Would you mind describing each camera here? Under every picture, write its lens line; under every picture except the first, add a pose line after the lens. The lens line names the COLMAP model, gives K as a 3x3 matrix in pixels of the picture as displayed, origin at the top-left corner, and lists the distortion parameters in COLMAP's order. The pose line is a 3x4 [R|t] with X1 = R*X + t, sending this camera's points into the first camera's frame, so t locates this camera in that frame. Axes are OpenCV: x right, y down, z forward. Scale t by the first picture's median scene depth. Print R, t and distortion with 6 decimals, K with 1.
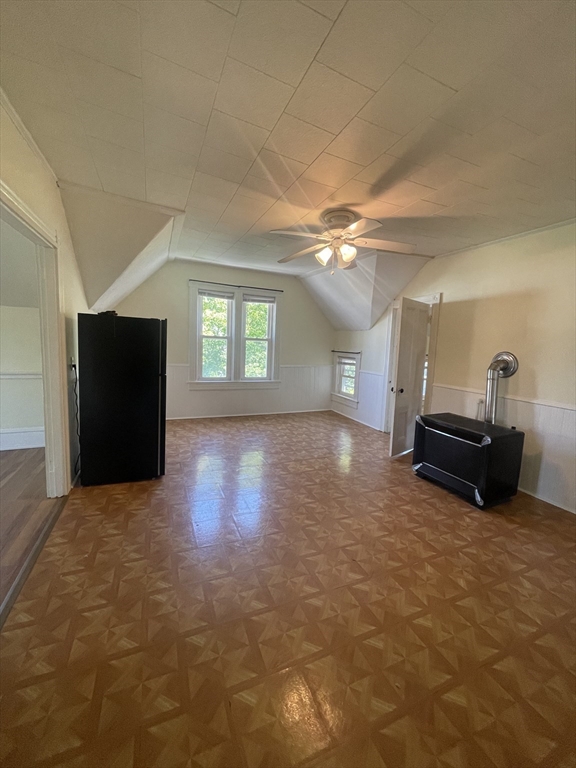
lens RADIAL K [[309.3, 0, 288.3], [0, 309.3, 383.6], [0, 0, 1]] dist [-0.001494, 0.000430]
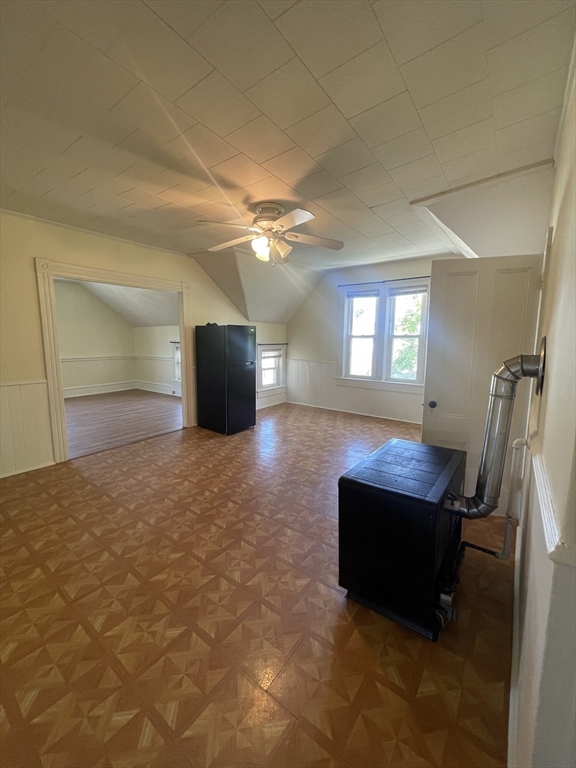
lens RADIAL K [[309.3, 0, 287.3], [0, 309.3, 380.8], [0, 0, 1]] dist [-0.001494, 0.000430]
pose [[0.493947, 0.074777, -0.866271, 1.068642], [-0.099522, 0.994610, 0.029108, -0.017534], [0.863778, 0.071835, 0.498726, 0.570121]]
